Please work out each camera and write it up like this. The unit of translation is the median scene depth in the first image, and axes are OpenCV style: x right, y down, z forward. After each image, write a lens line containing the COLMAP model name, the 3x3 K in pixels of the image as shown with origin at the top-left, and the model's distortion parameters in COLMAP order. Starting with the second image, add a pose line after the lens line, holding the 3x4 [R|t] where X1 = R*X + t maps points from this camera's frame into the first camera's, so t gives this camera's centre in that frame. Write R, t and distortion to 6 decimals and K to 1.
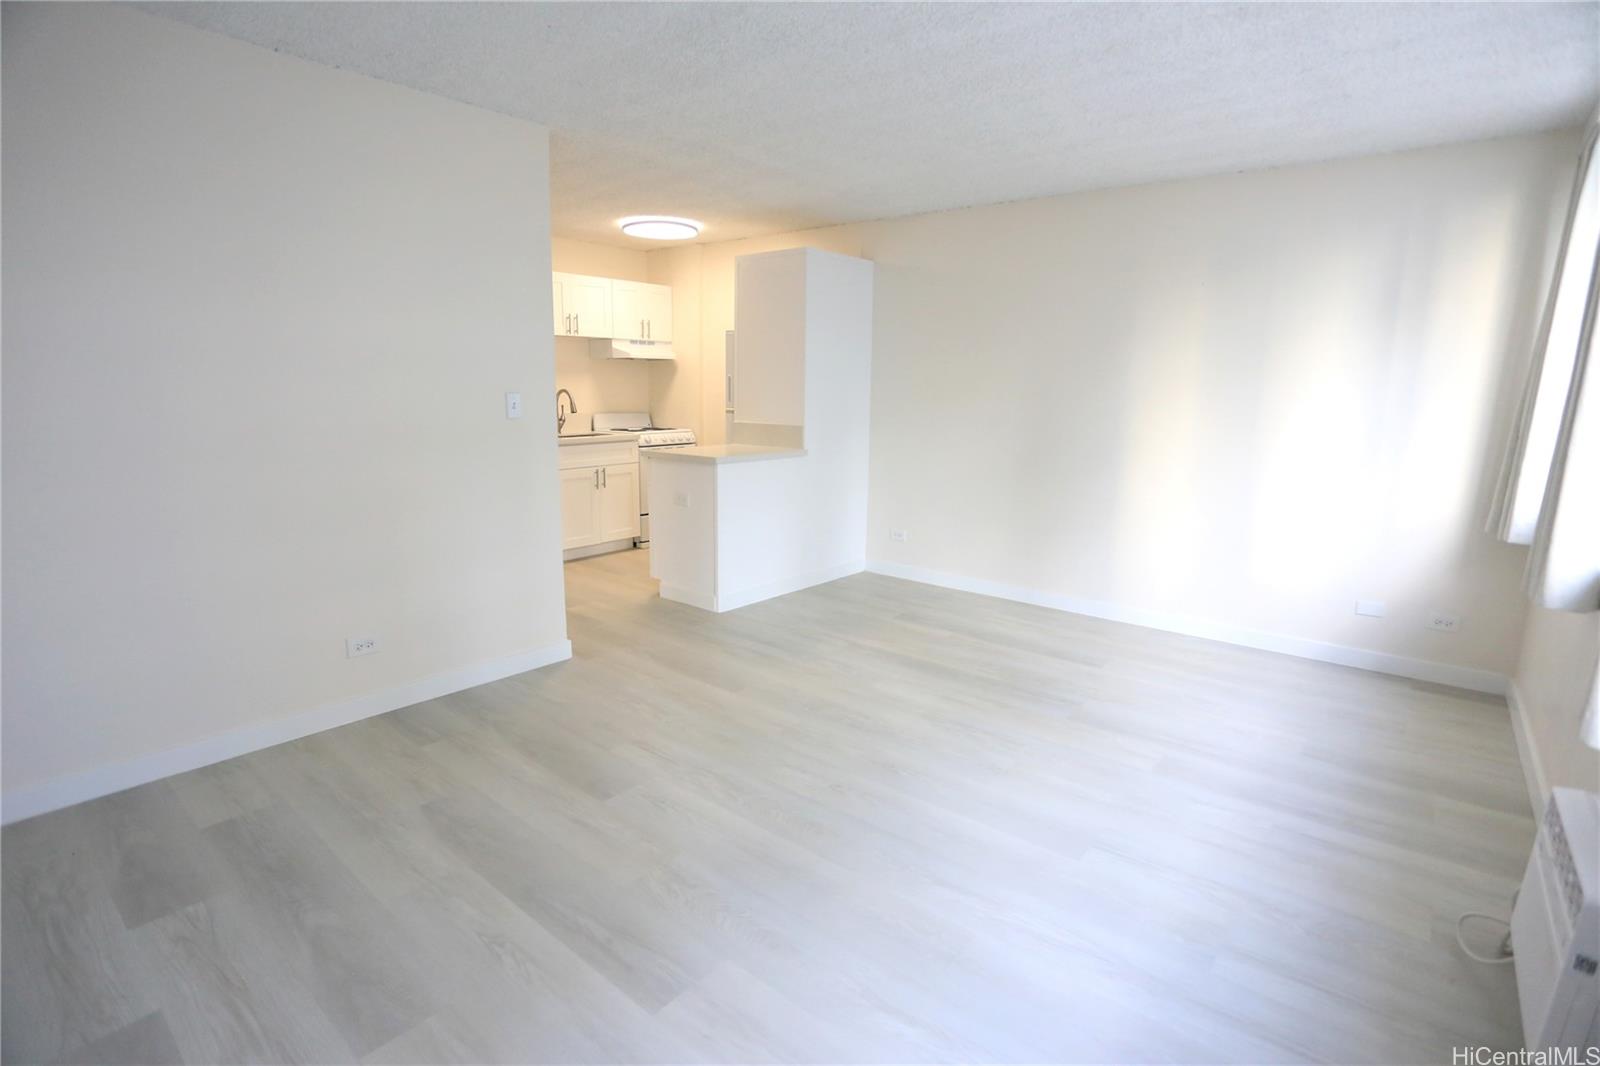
lens RADIAL K [[785.7, 0, 805.2], [0, 785.7, 533.7], [0, 0, 1]] dist [-0.075033, 0.037279]
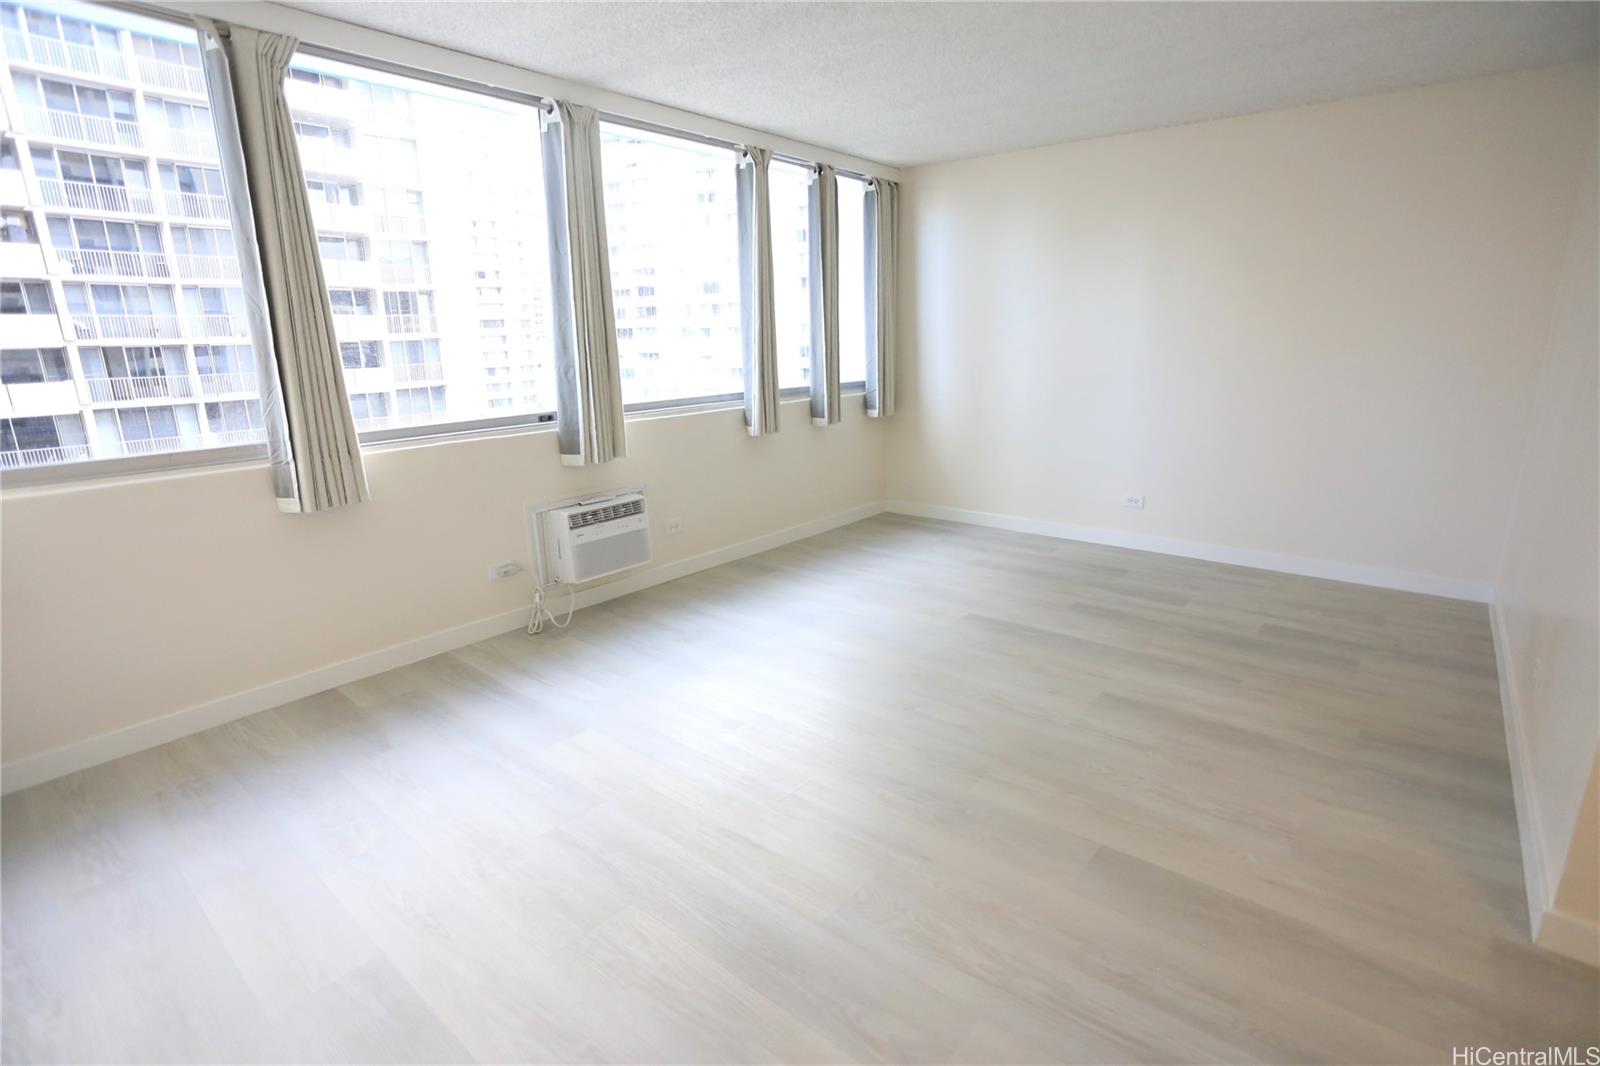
lens RADIAL K [[785.7, 0, 805.2], [0, 785.7, 533.7], [0, 0, 1]] dist [-0.075033, 0.037279]
pose [[-0.999989, 0.004552, 0.000964, 0.080094], [0.004525, 0.903432, 0.428708, -0.160245], [0.001080, 0.428708, -0.903443, 0.847078]]
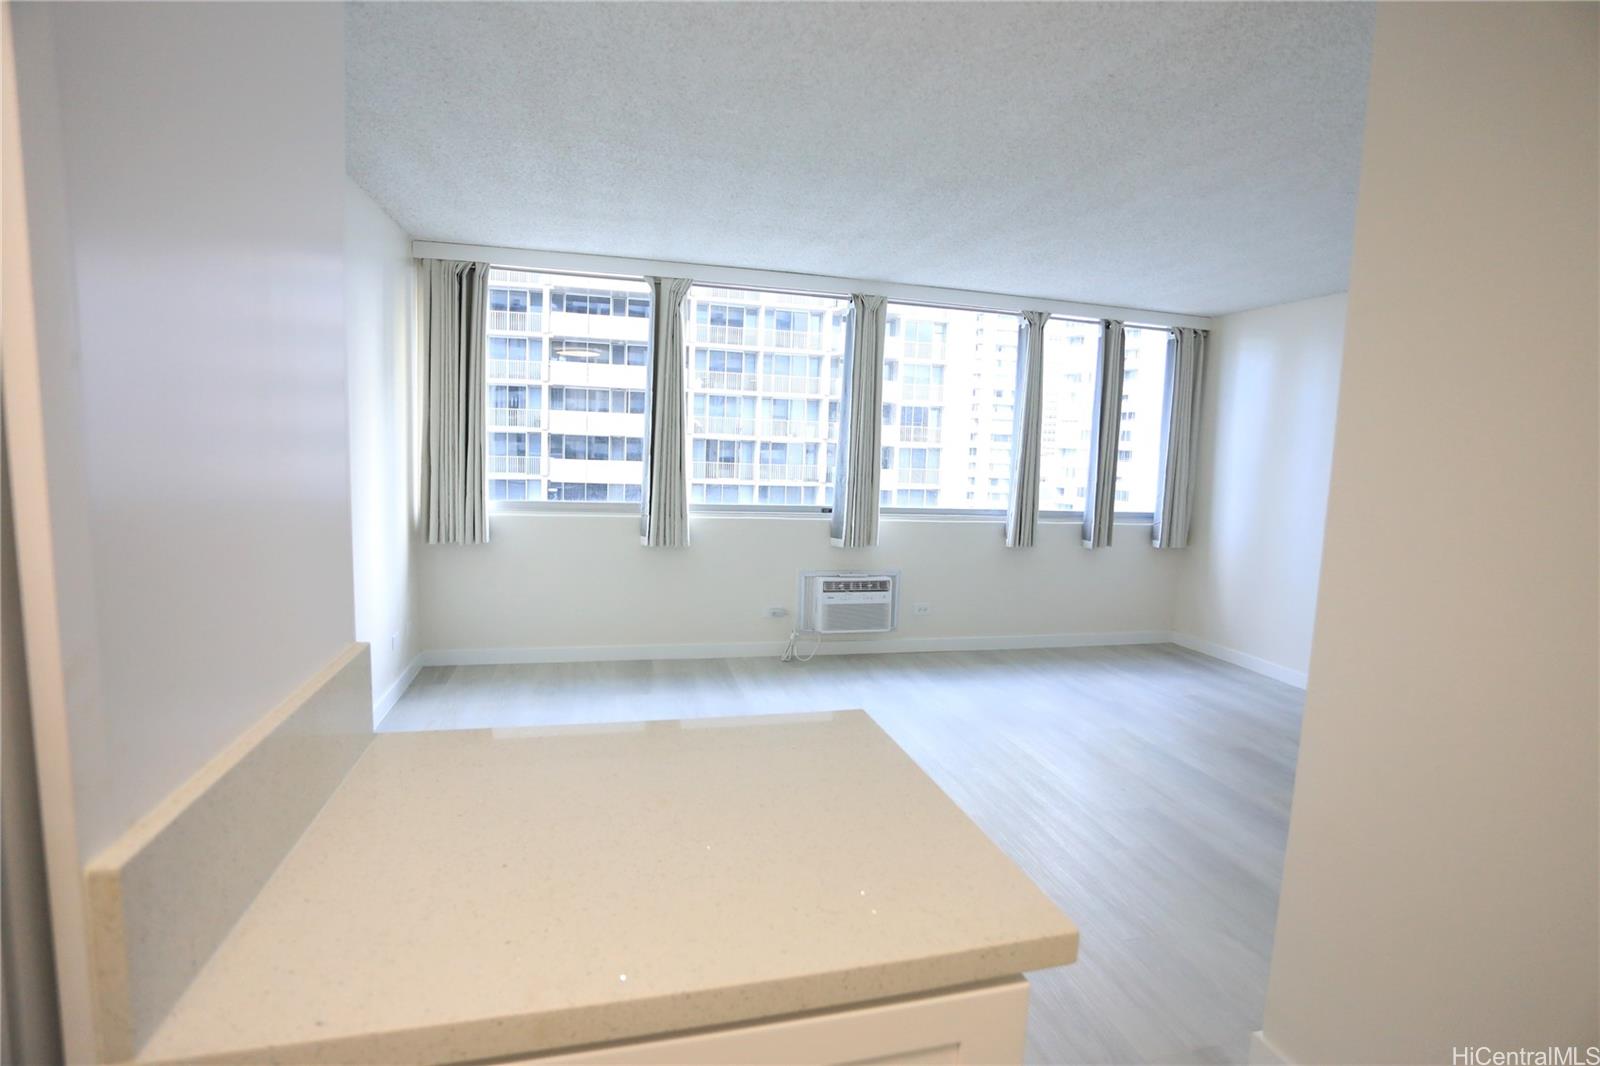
lens RADIAL K [[785.7, 0, 805.2], [0, 785.7, 533.7], [0, 0, 1]] dist [-0.075033, 0.037279]
pose [[-0.805813, -0.108072, 0.582225, -0.209045], [0.066373, 0.960527, 0.270154, -0.190712], [-0.588438, 0.256338, -0.766832, 0.935207]]
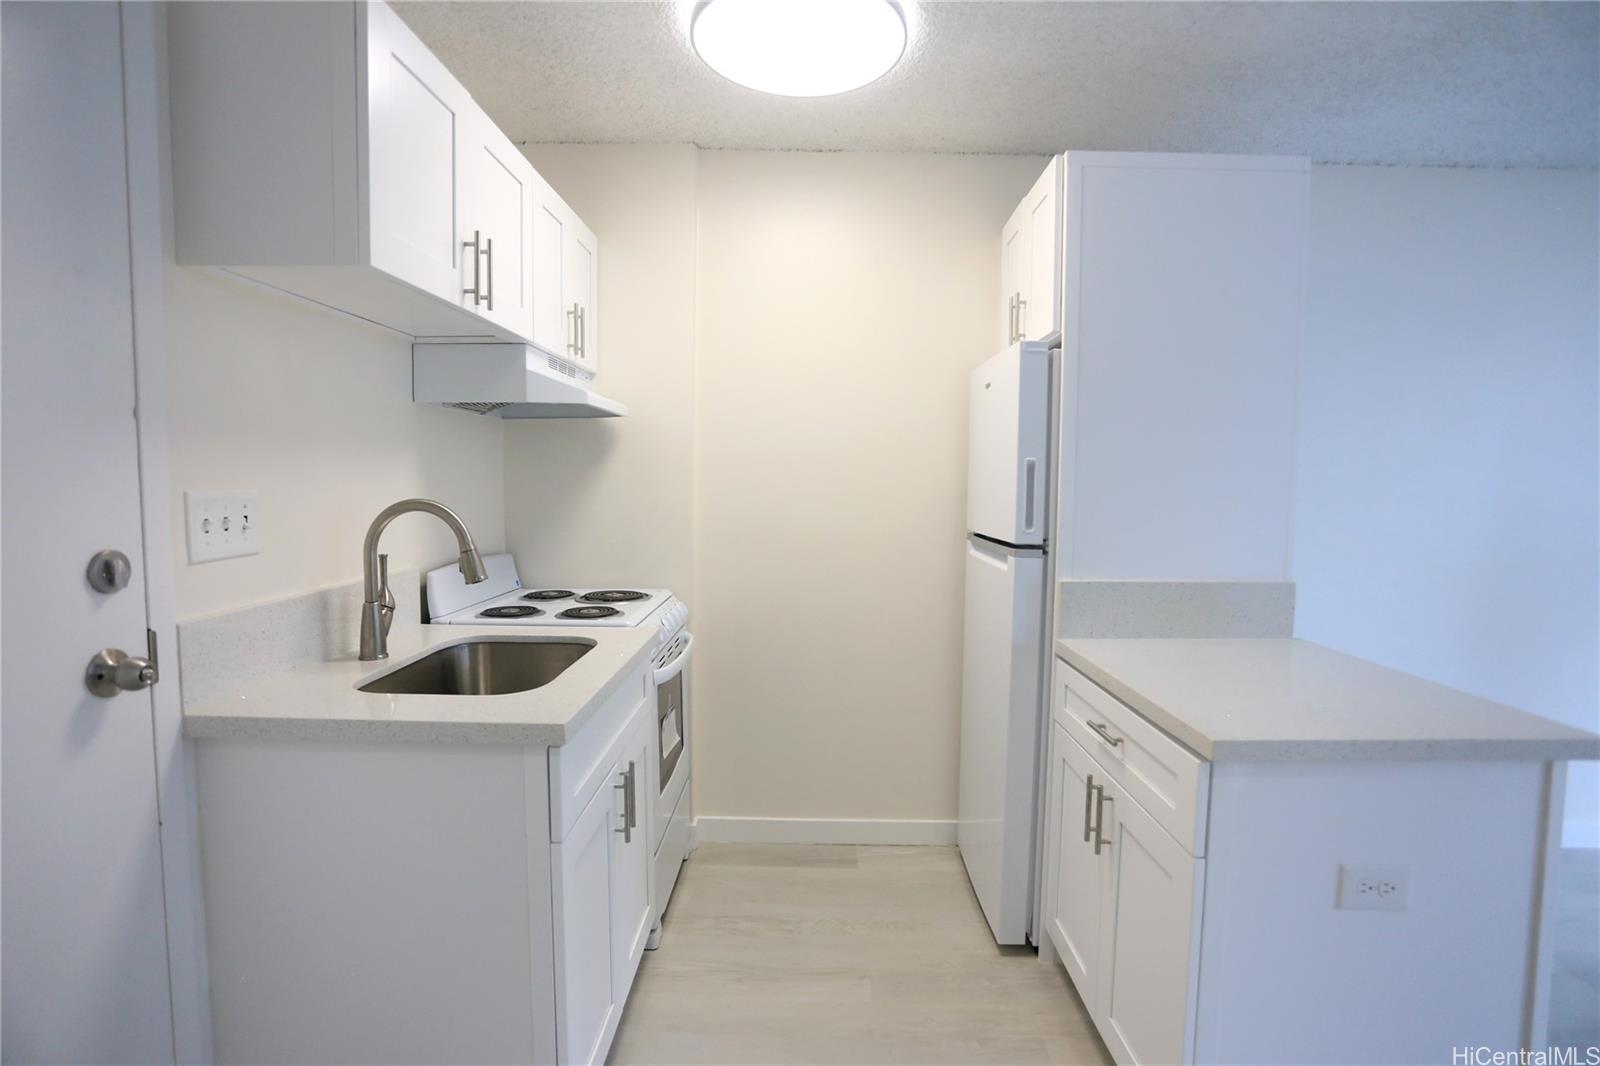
lens RADIAL K [[785.7, 0, 805.2], [0, 785.7, 533.7], [0, 0, 1]] dist [-0.075033, 0.037279]
pose [[0.778562, -0.049972, 0.625575, -0.387079], [0.118466, 0.990606, -0.068306, -0.142856], [-0.616285, 0.127290, 0.777168, 0.725085]]
